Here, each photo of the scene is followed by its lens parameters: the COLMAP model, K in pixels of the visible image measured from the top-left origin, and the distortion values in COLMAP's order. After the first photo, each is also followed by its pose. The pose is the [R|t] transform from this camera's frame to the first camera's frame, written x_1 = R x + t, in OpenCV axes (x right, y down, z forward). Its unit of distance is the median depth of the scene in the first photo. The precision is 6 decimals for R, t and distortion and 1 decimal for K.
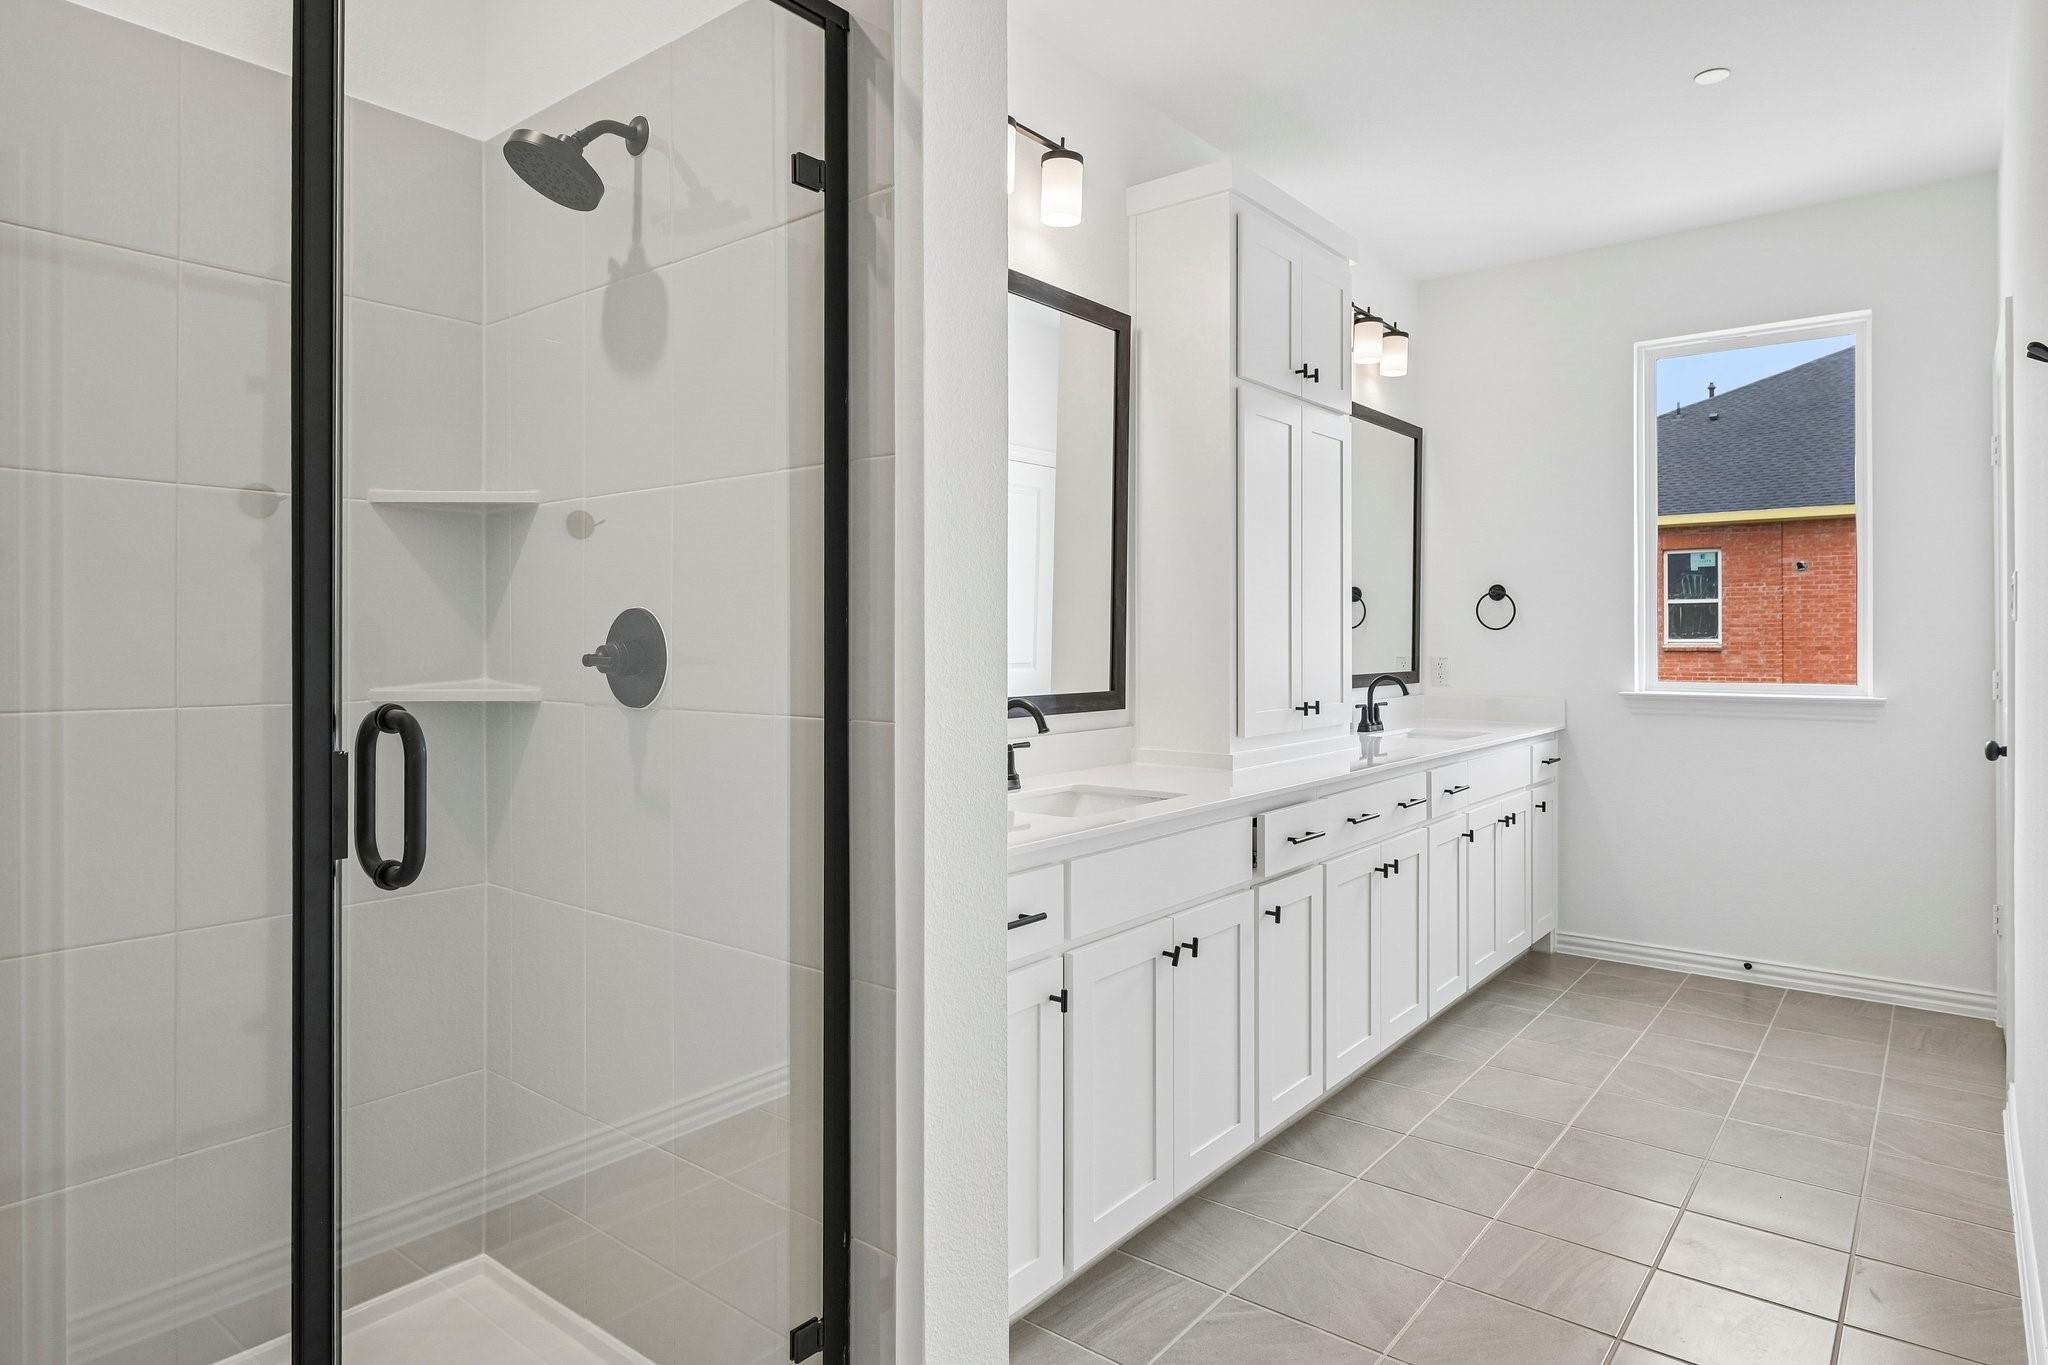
lens RADIAL K [[1176.3, 0, 1021.8], [0, 1176.3, 651.2], [0, 0, 1]] dist [-0.002501, -0.000343]
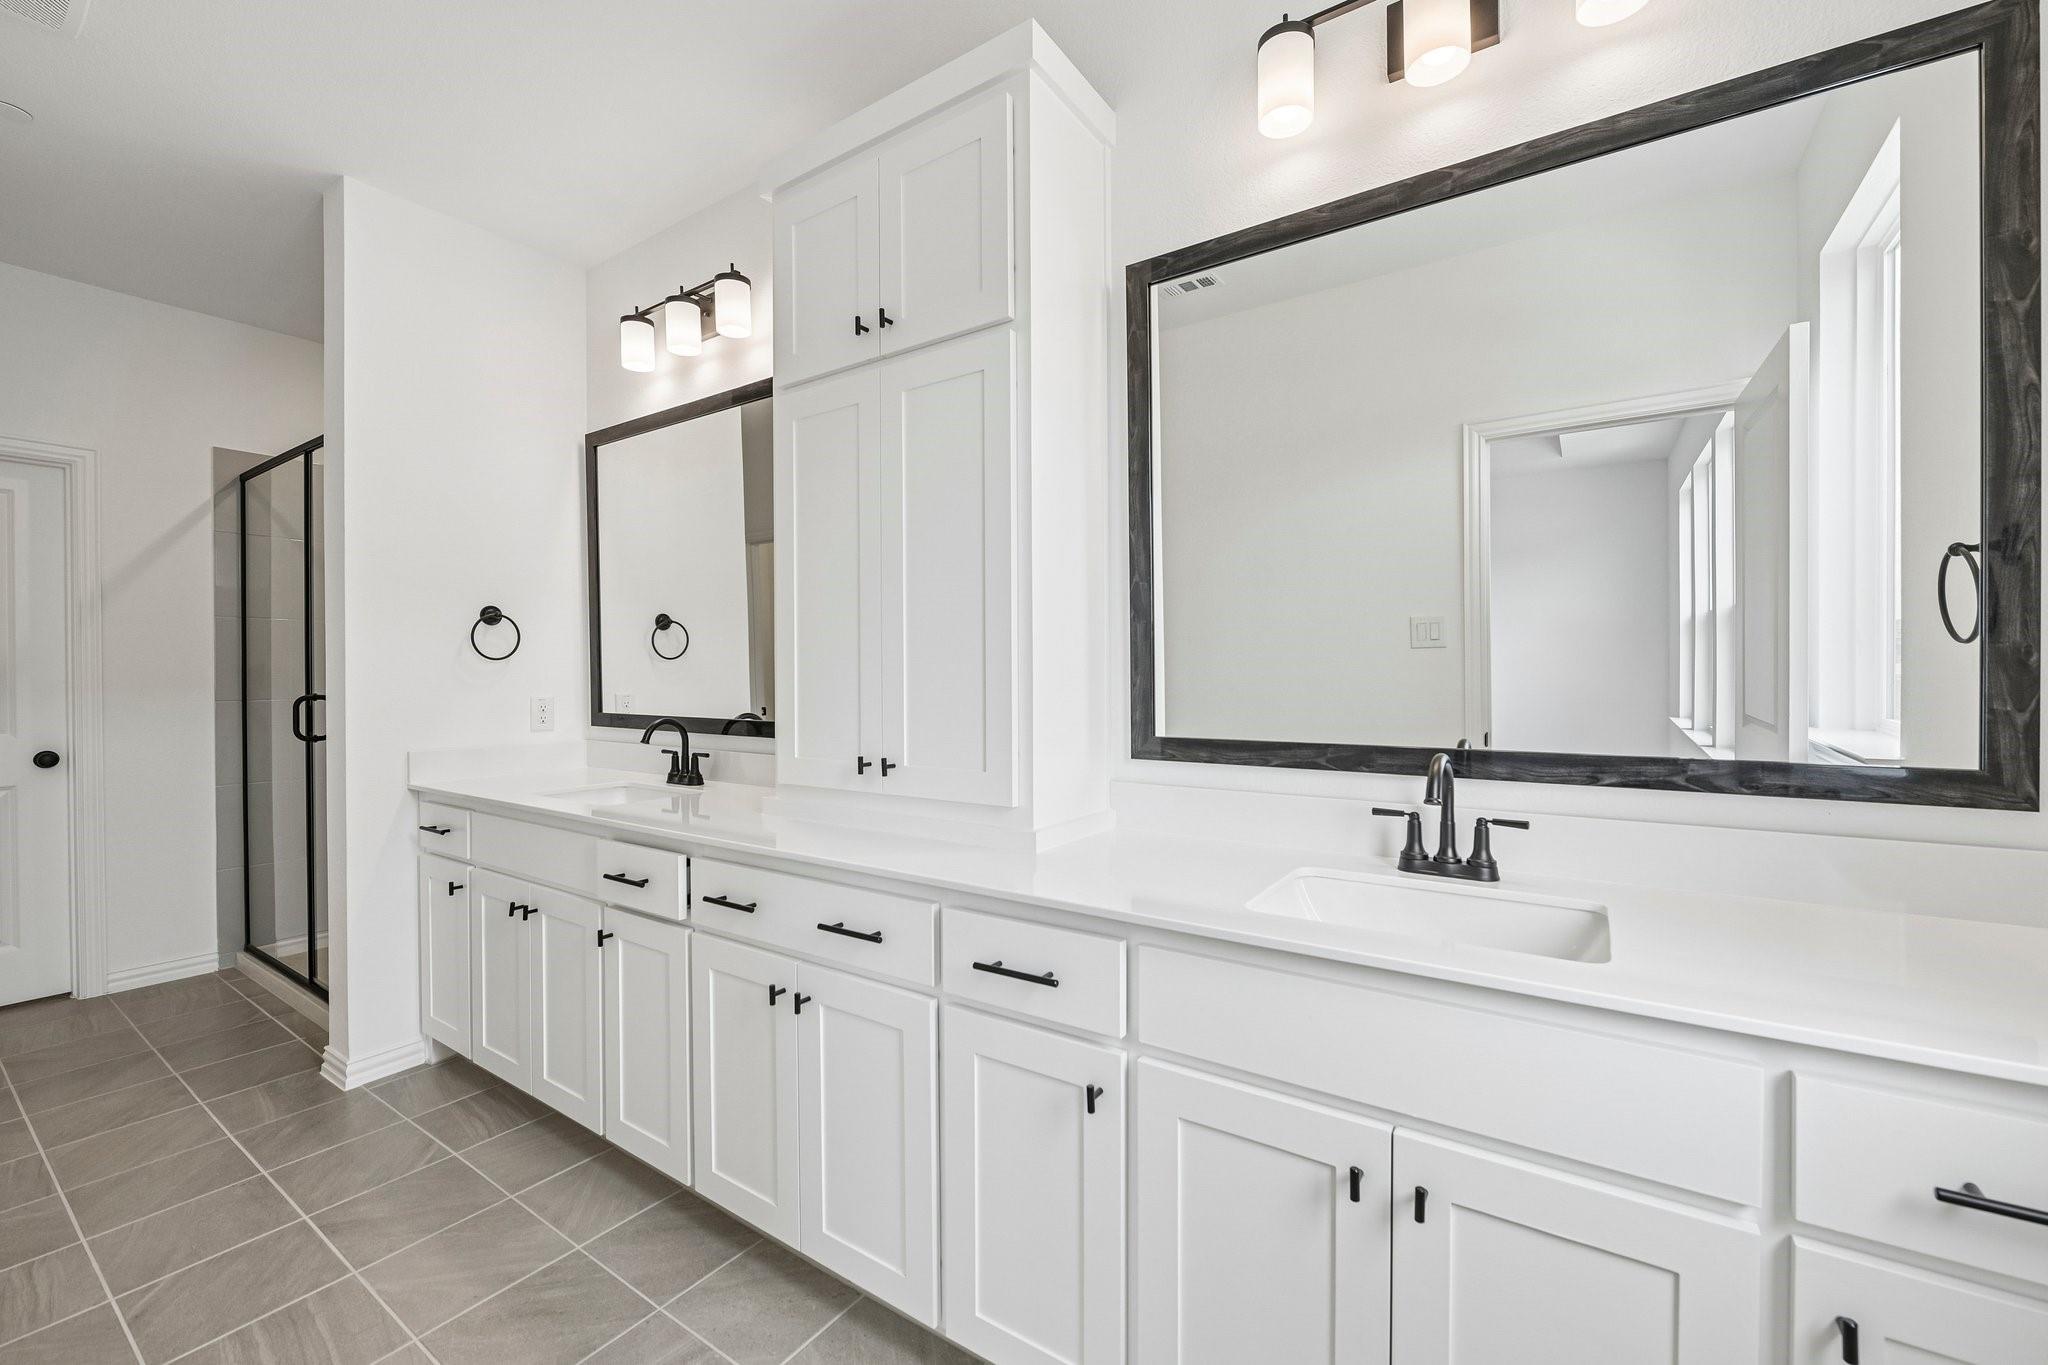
lens RADIAL K [[823.1, 0, 1029.8], [0, 823.1, 679.8], [0, 0, 1]] dist [-0.005523, -0.000029]
pose [[0.081759, 0.001017, -0.996652, 0.895912], [-0.004850, 0.999988, 0.000622, -0.007602], [0.996640, 0.004783, 0.081763, 1.204188]]
